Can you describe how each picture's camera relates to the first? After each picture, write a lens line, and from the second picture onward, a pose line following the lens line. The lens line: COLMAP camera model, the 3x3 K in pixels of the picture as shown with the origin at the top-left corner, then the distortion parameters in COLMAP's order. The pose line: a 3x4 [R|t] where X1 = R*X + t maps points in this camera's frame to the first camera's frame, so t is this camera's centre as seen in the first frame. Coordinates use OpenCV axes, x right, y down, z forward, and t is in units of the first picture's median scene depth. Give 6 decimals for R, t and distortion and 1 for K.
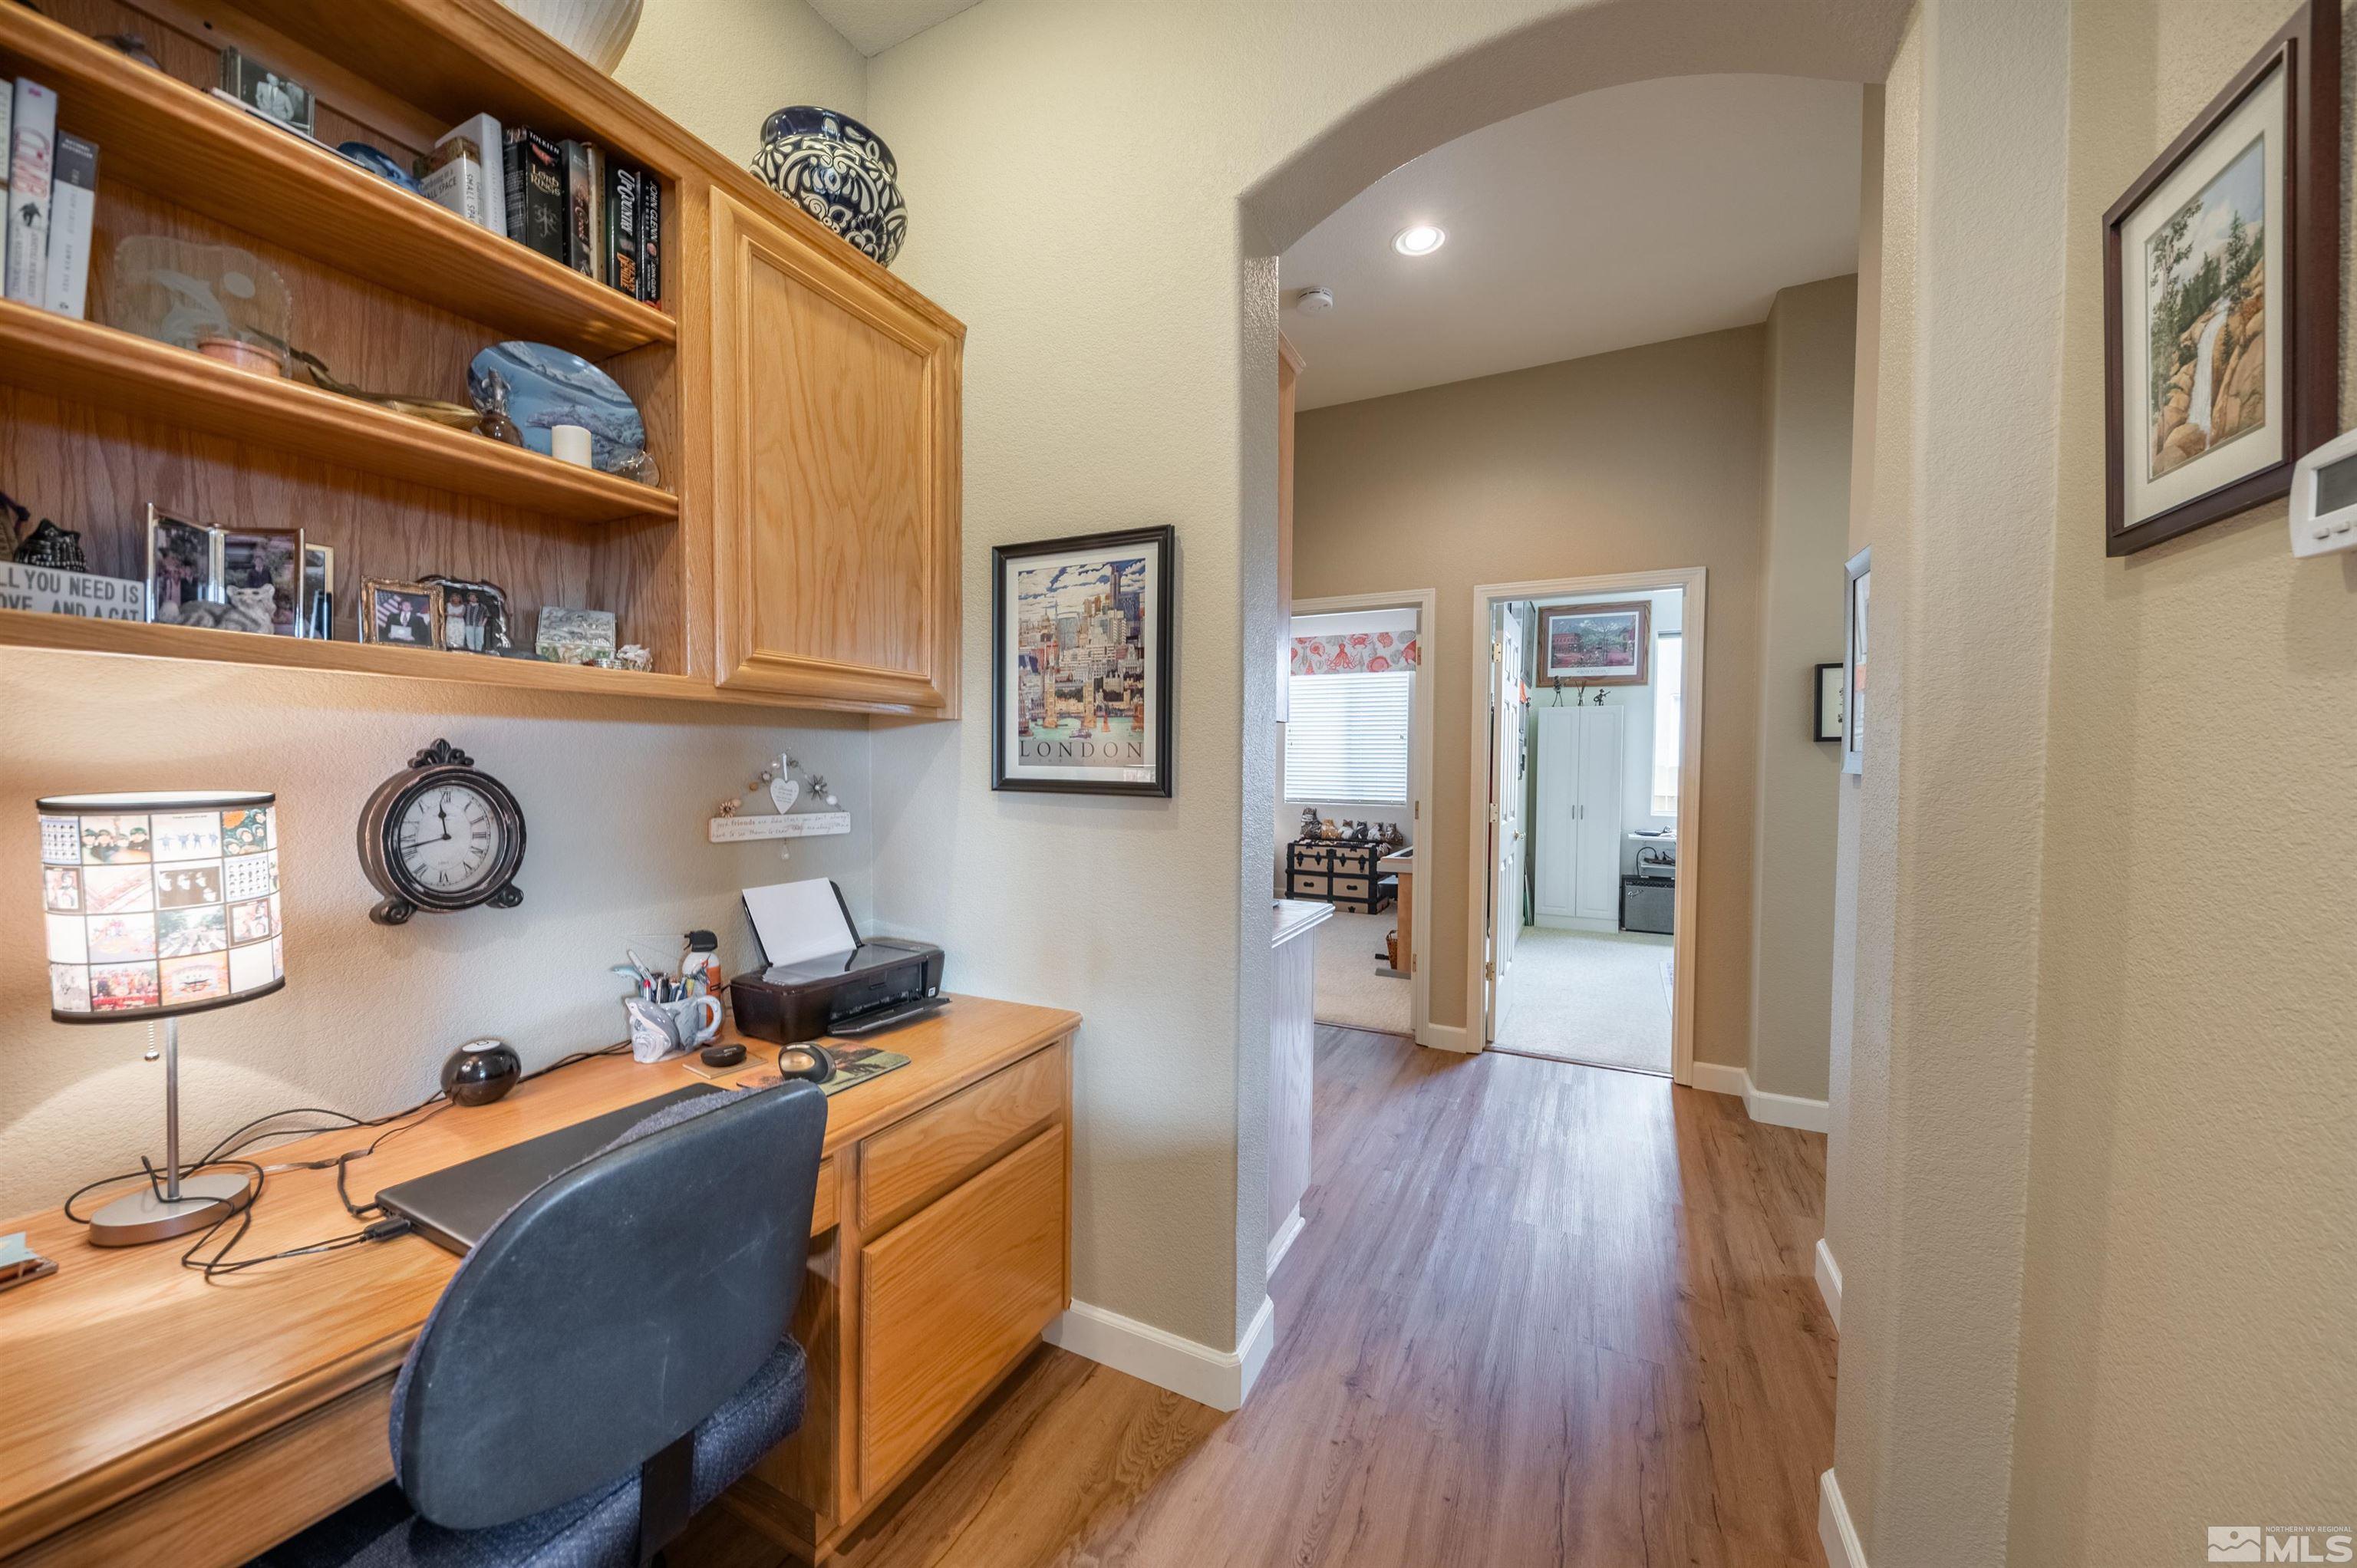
lens RADIAL K [[819.5, 0, 1183.9], [0, 819.5, 783.0], [0, 0, 1]] dist [-0.001066, -0.000058]
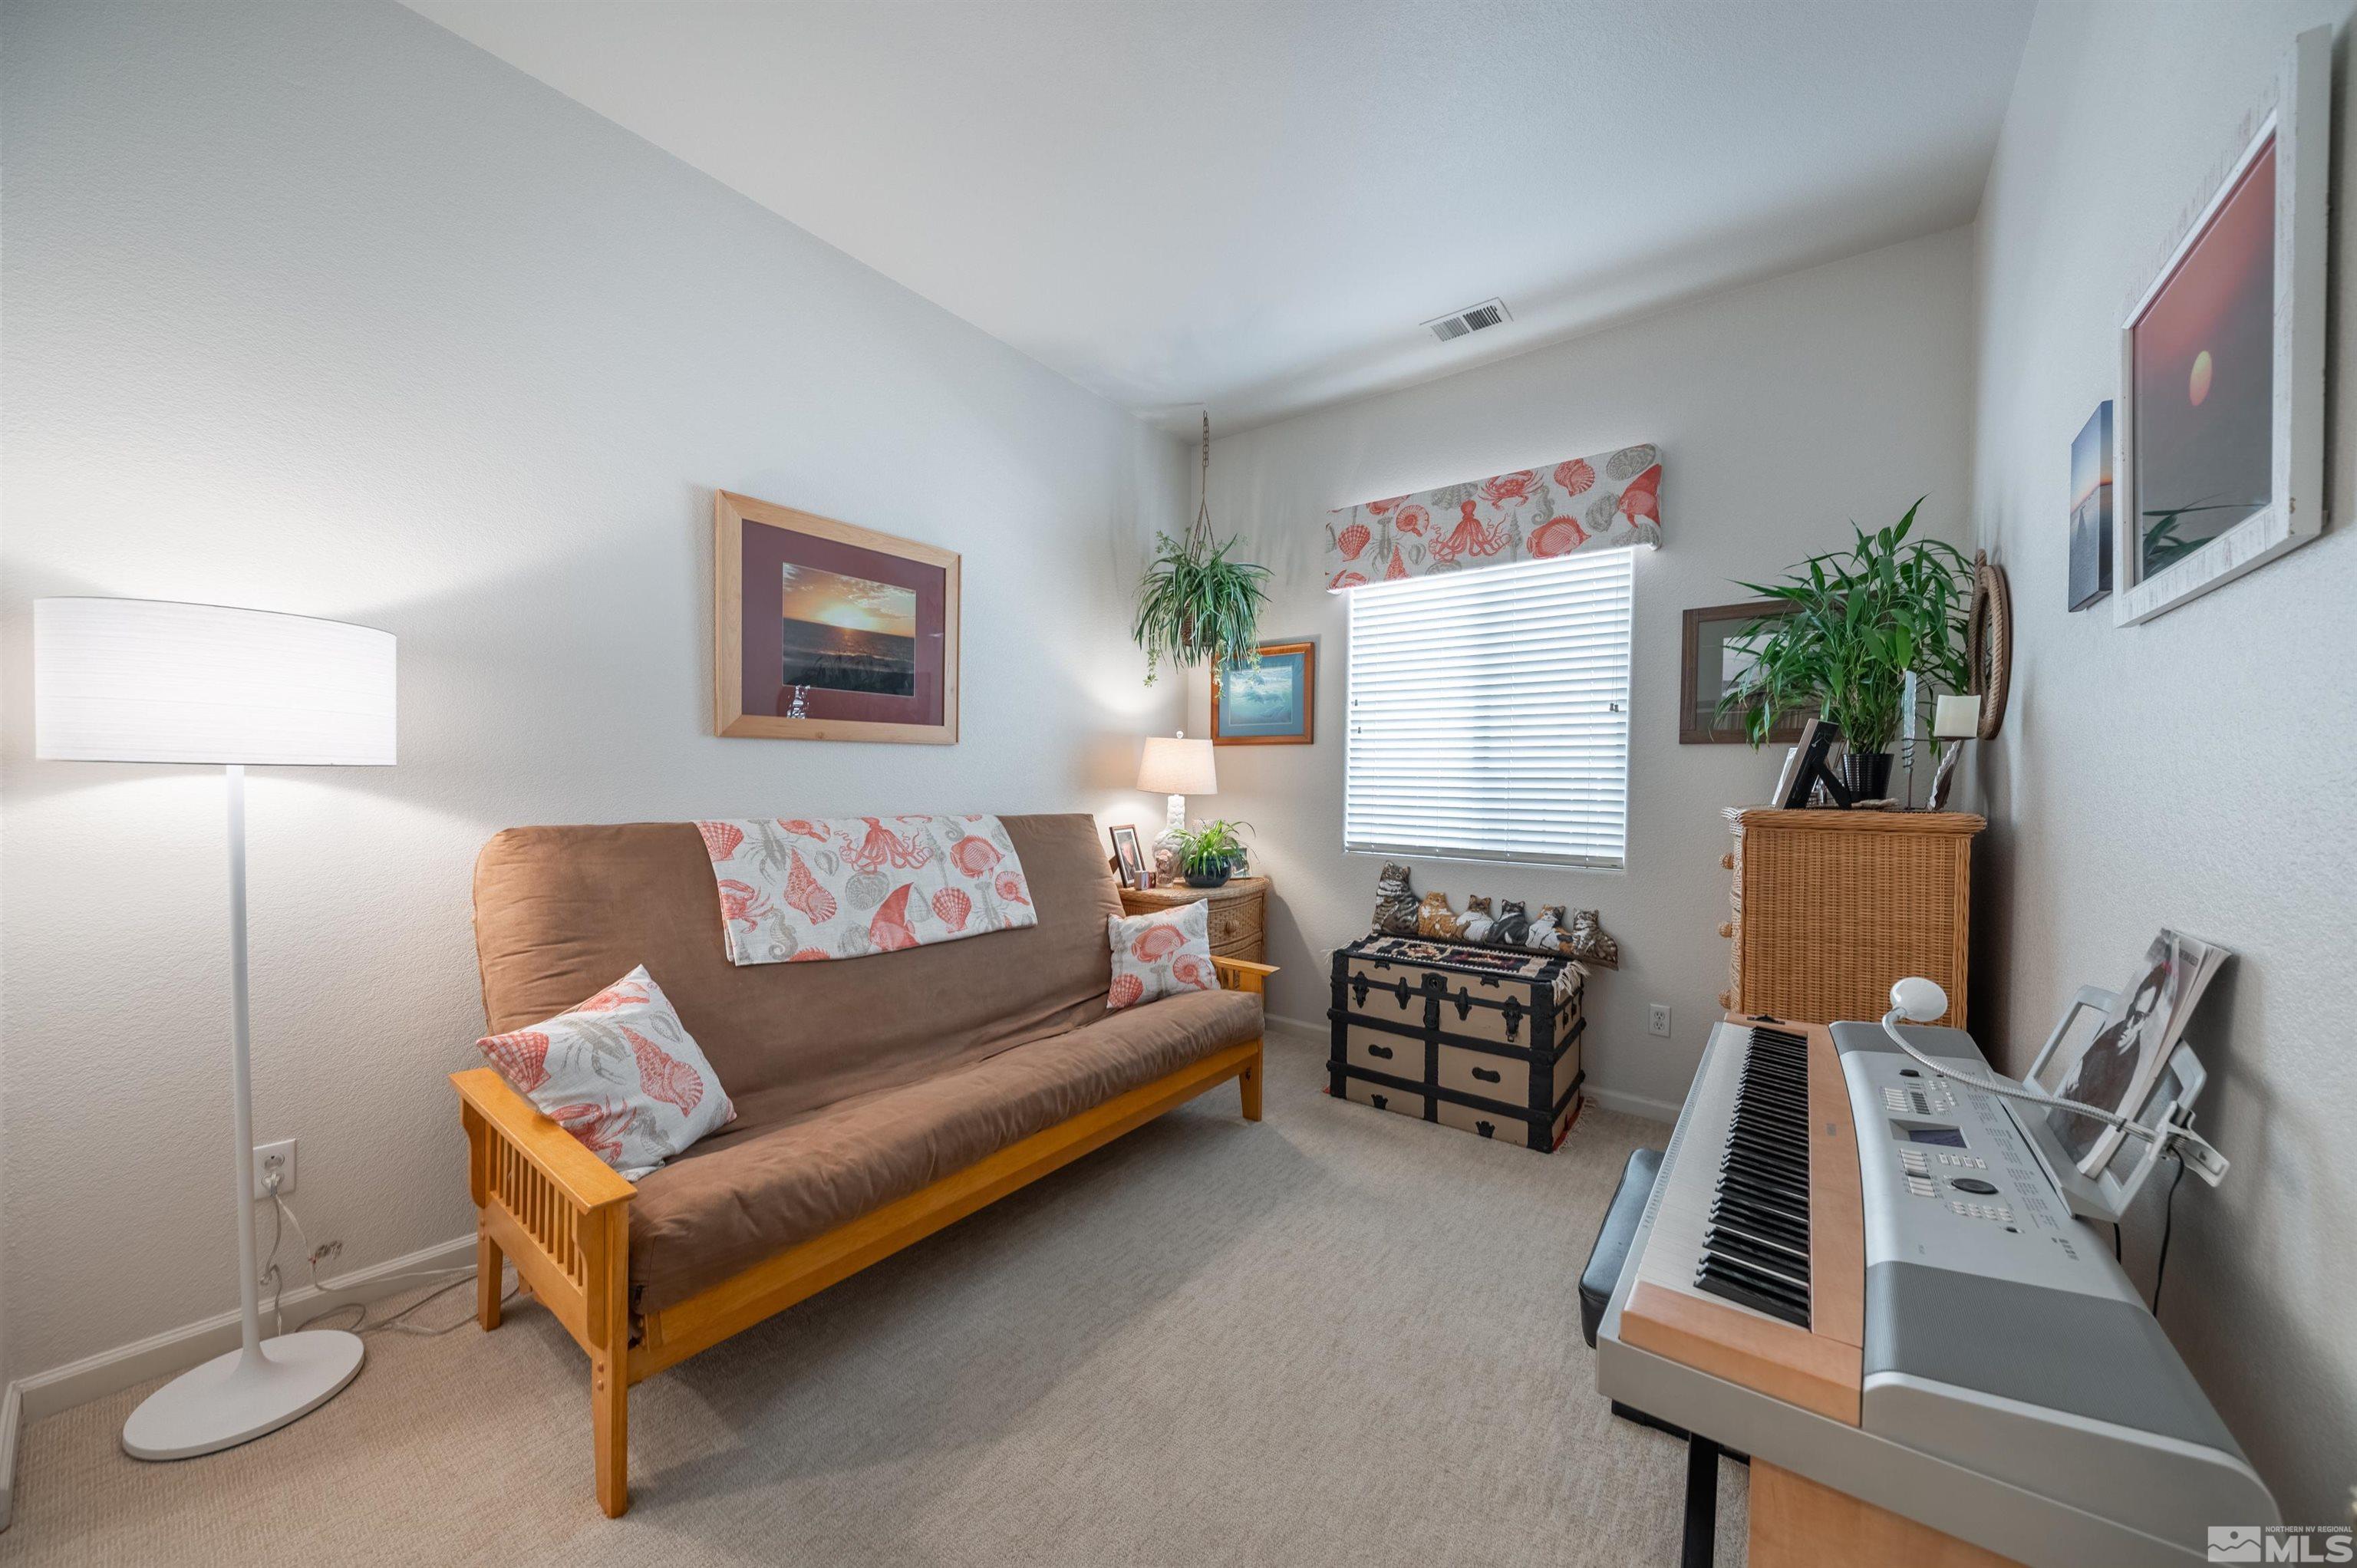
lens RADIAL K [[819.5, 0, 1165.0], [0, 819.5, 787.6], [0, 0, 1]] dist [-0.001066, -0.000058]
pose [[0.981140, 0.007643, -0.193146, 0.123376], [-0.010132, 0.999878, -0.011898, -0.007653], [0.193032, 0.013631, 0.981098, 0.556047]]
